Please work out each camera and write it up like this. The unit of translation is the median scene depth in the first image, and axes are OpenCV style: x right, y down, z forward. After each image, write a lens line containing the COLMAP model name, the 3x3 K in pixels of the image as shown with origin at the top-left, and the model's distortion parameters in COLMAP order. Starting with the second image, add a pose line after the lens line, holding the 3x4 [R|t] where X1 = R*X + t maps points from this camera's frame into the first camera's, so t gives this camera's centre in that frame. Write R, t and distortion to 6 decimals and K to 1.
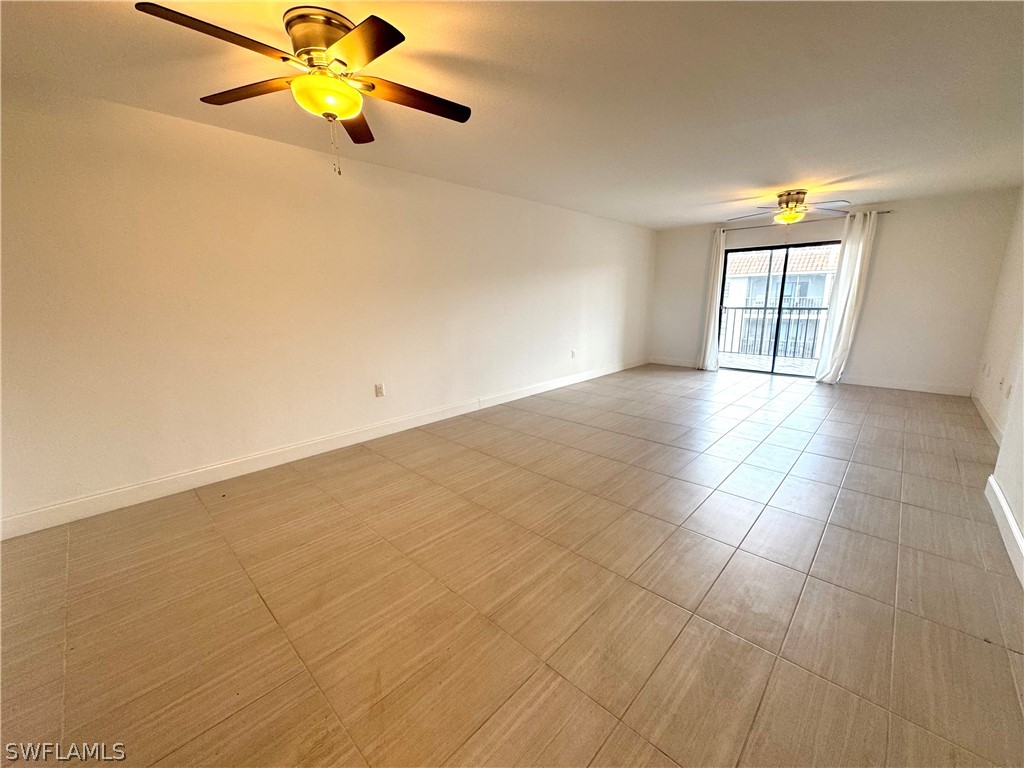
lens RADIAL K [[409.0, 0, 511.4], [0, 409.0, 385.2], [0, 0, 1]] dist [-0.002148, 0.000683]
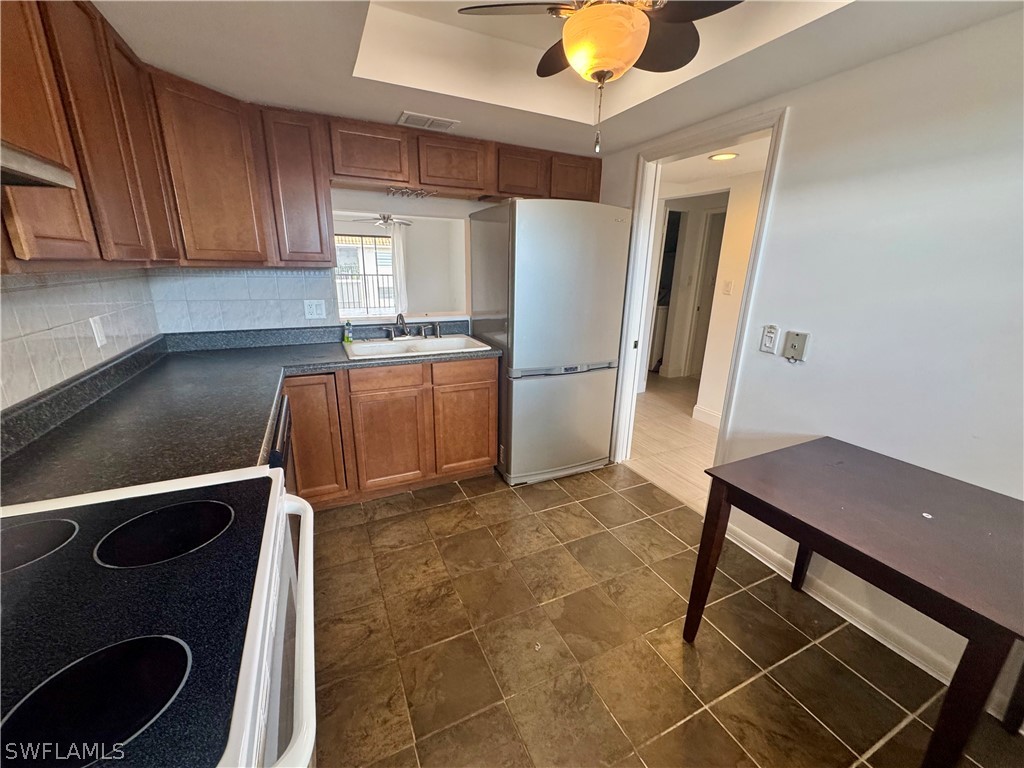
lens RADIAL K [[409.0, 0, 511.4], [0, 409.0, 385.2], [0, 0, 1]] dist [-0.002148, 0.000683]
pose [[0.358093, -0.248472, 0.900017, -0.754493], [0.171310, 0.965061, 0.198269, 0.012188], [-0.917836, 0.083183, 0.388147, -0.107067]]
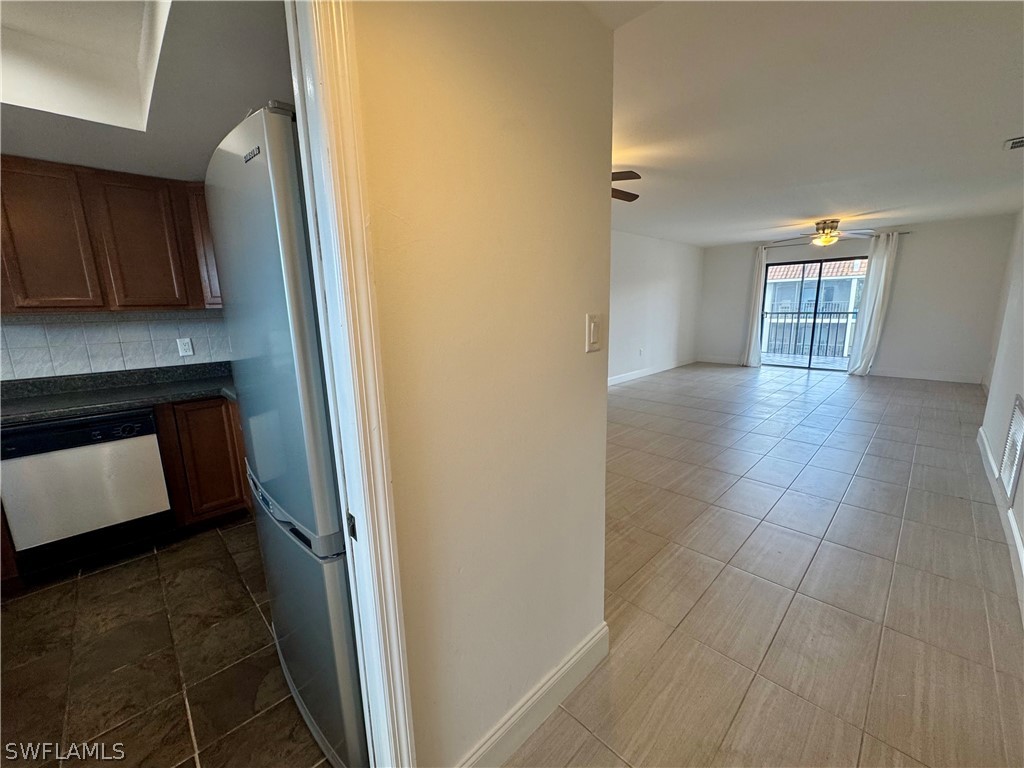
lens RADIAL K [[409.0, 0, 511.4], [0, 409.0, 385.2], [0, 0, 1]] dist [-0.002148, 0.000683]
pose [[0.999240, -0.003581, -0.038813, -0.174605], [0.002896, 0.999839, -0.017686, 0.038813], [0.038870, 0.017560, 0.999090, -0.209135]]
